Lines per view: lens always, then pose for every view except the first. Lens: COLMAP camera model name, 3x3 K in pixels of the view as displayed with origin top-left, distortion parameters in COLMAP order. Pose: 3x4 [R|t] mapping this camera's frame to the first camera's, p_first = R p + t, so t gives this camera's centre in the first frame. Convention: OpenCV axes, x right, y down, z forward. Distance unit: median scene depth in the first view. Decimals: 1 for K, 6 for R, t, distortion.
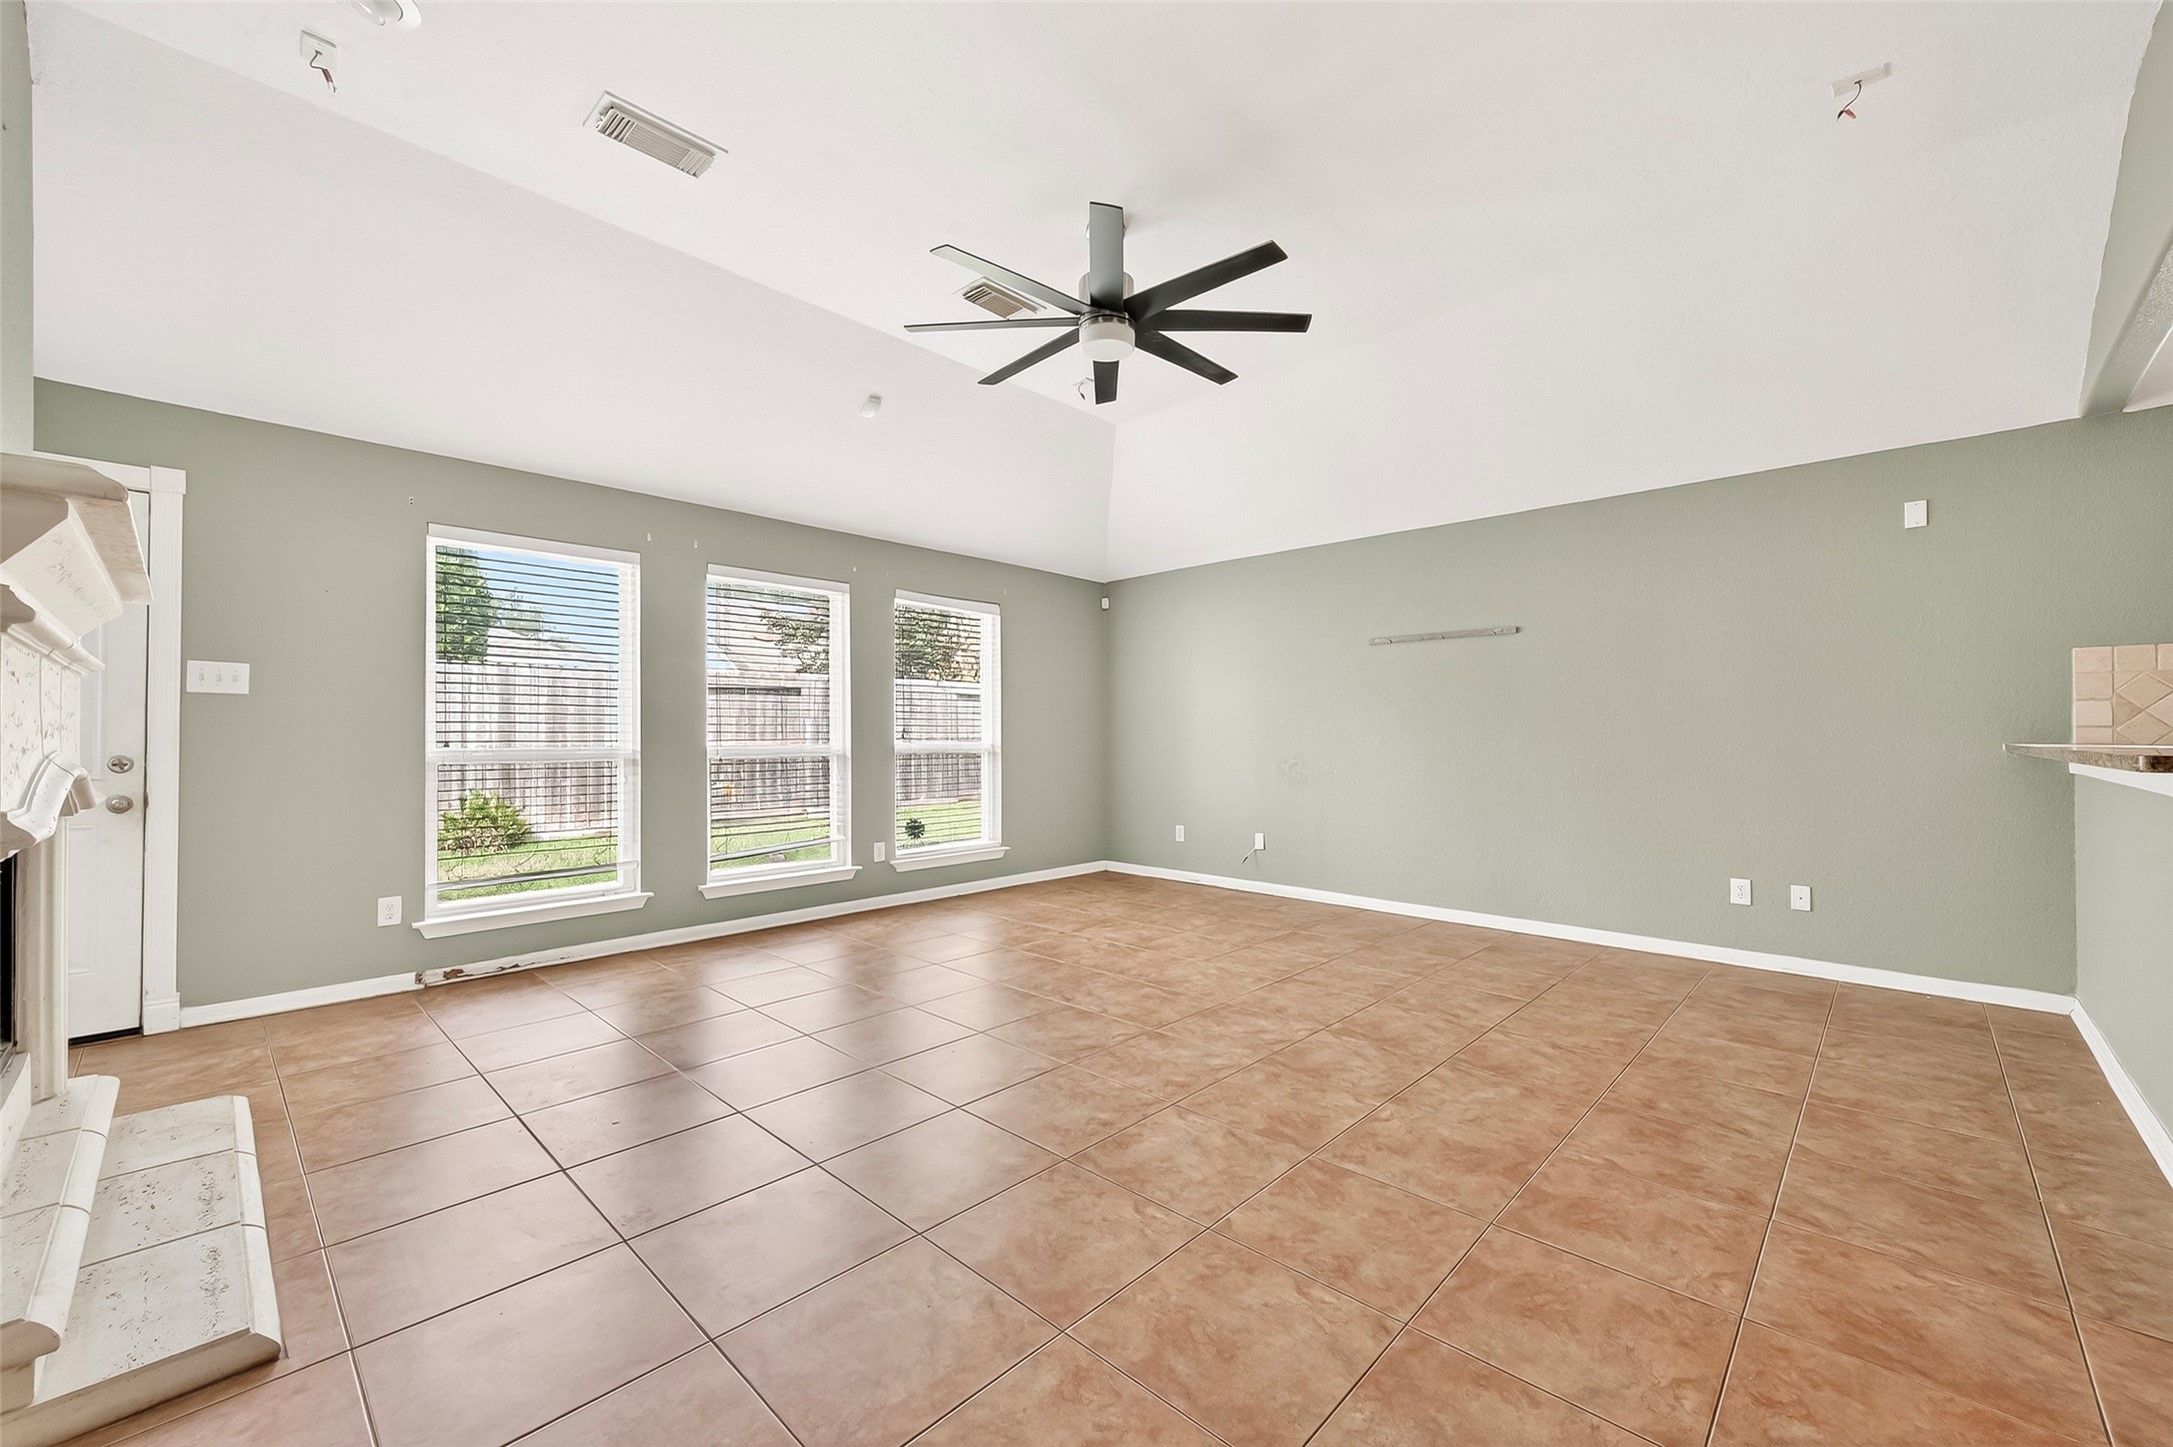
lens RADIAL K [[853.0, 0, 1093.4], [0, 853.0, 725.8], [0, 0, 1]] dist [0.003970, 0.000059]
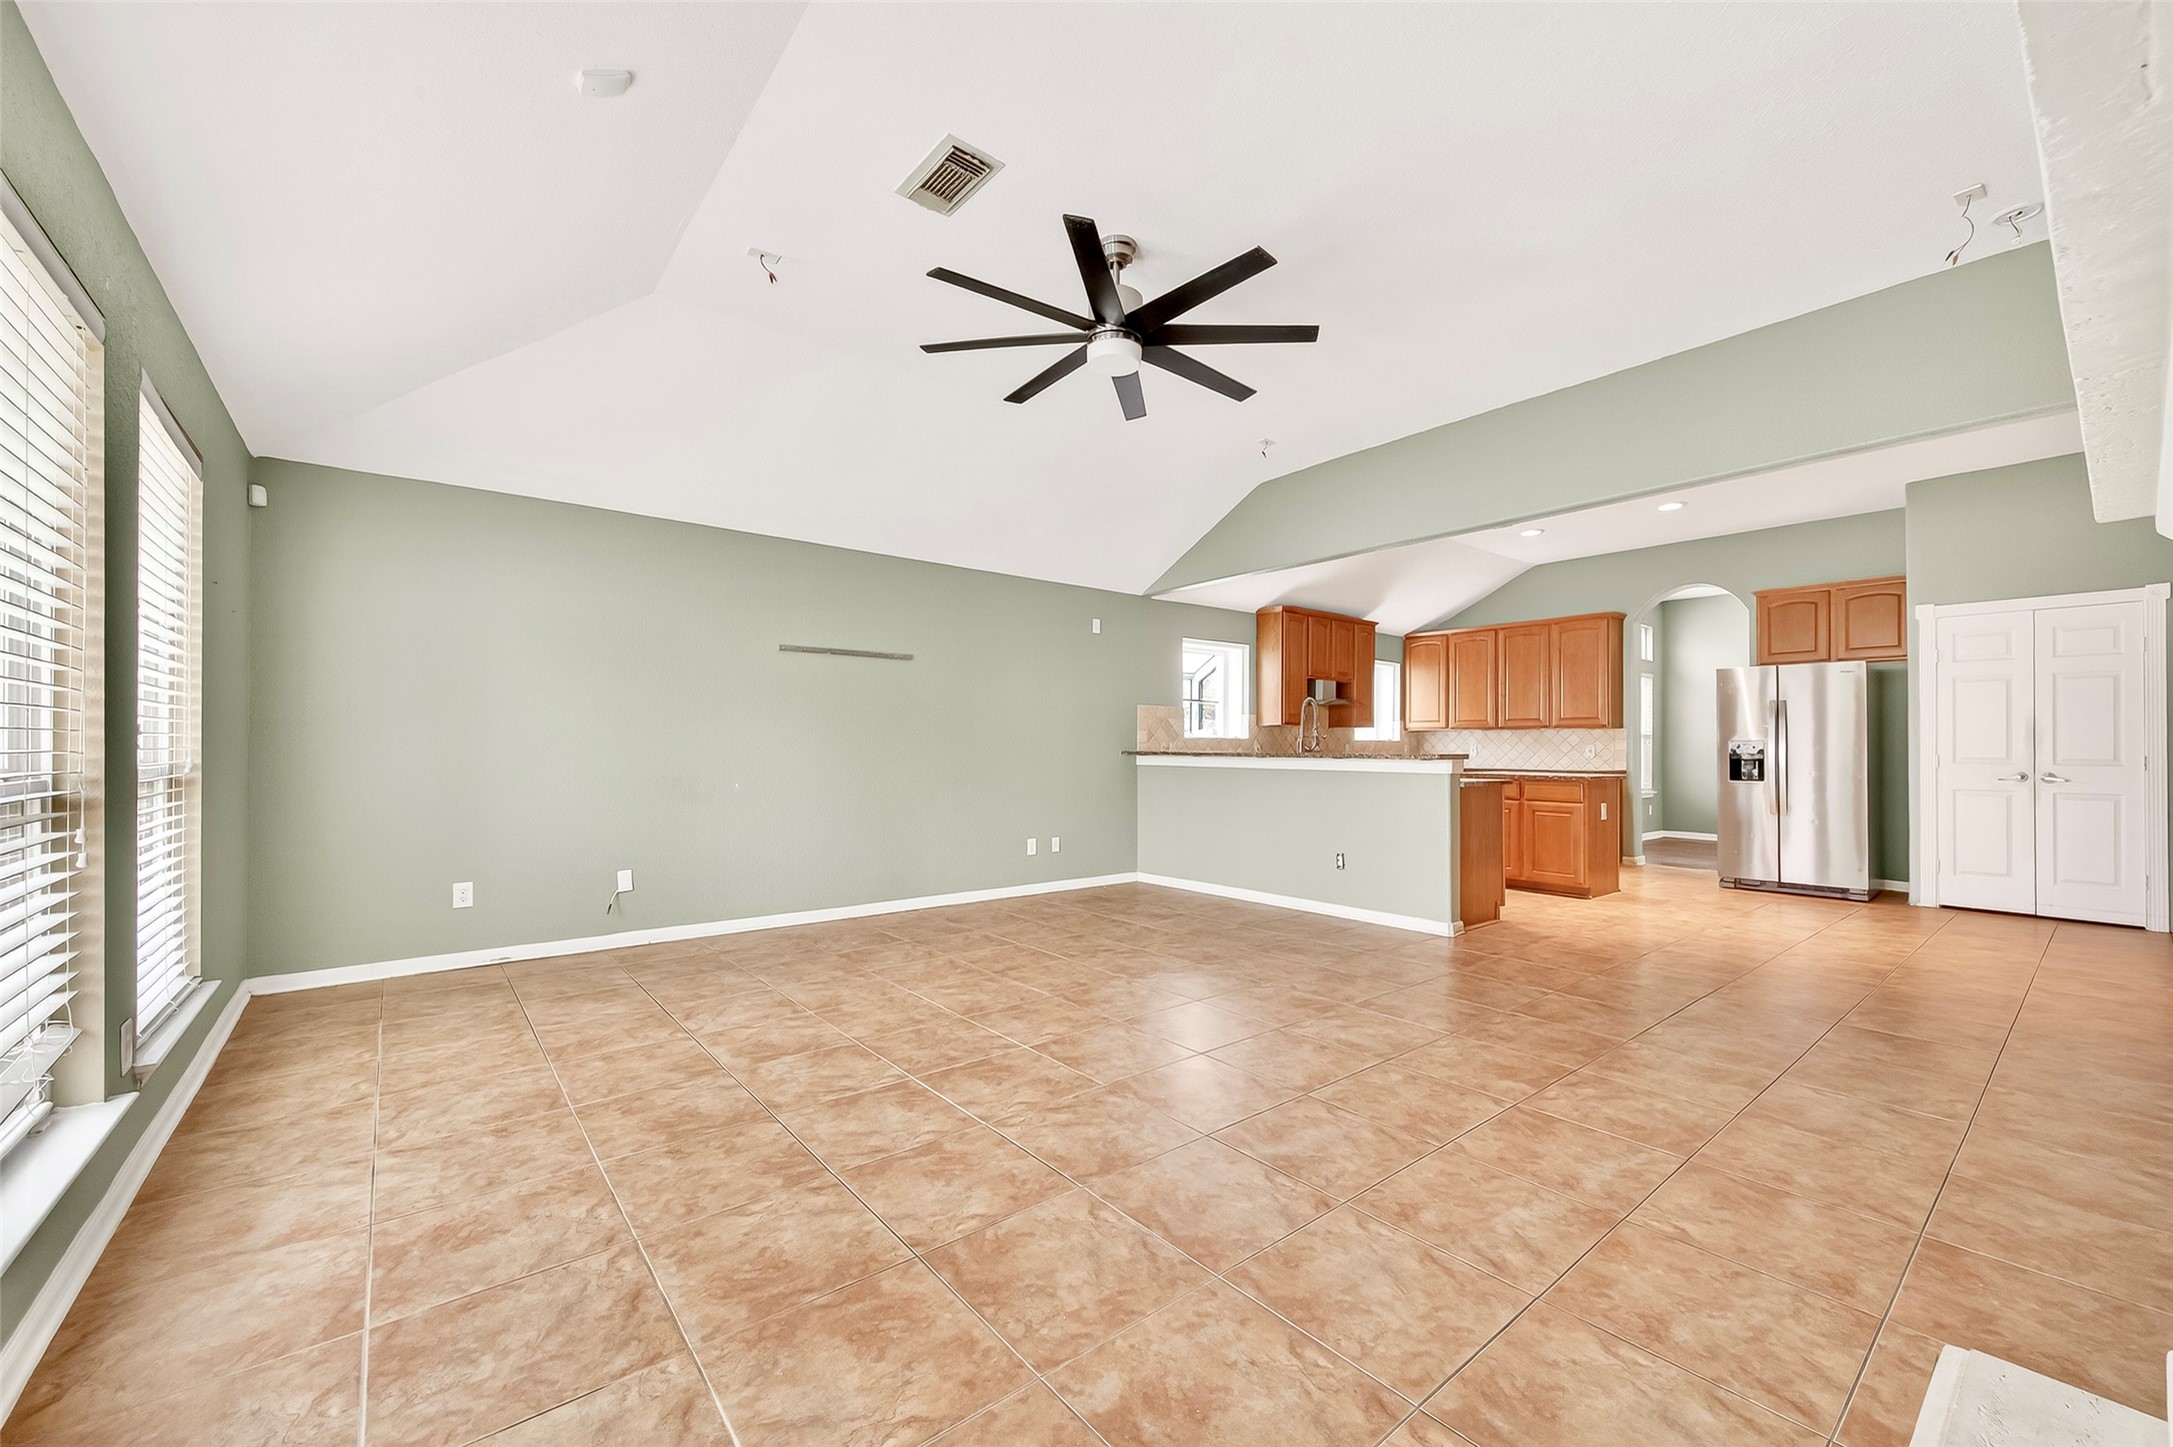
lens RADIAL K [[853.0, 0, 1093.3], [0, 853.0, 736.6], [0, 0, 1]] dist [0.003970, 0.000059]
pose [[0.123221, 0.013885, 0.992282, -0.848318], [-0.015380, 0.999809, -0.012081, 0.011015], [-0.992260, -0.013772, 0.123411, 0.768534]]
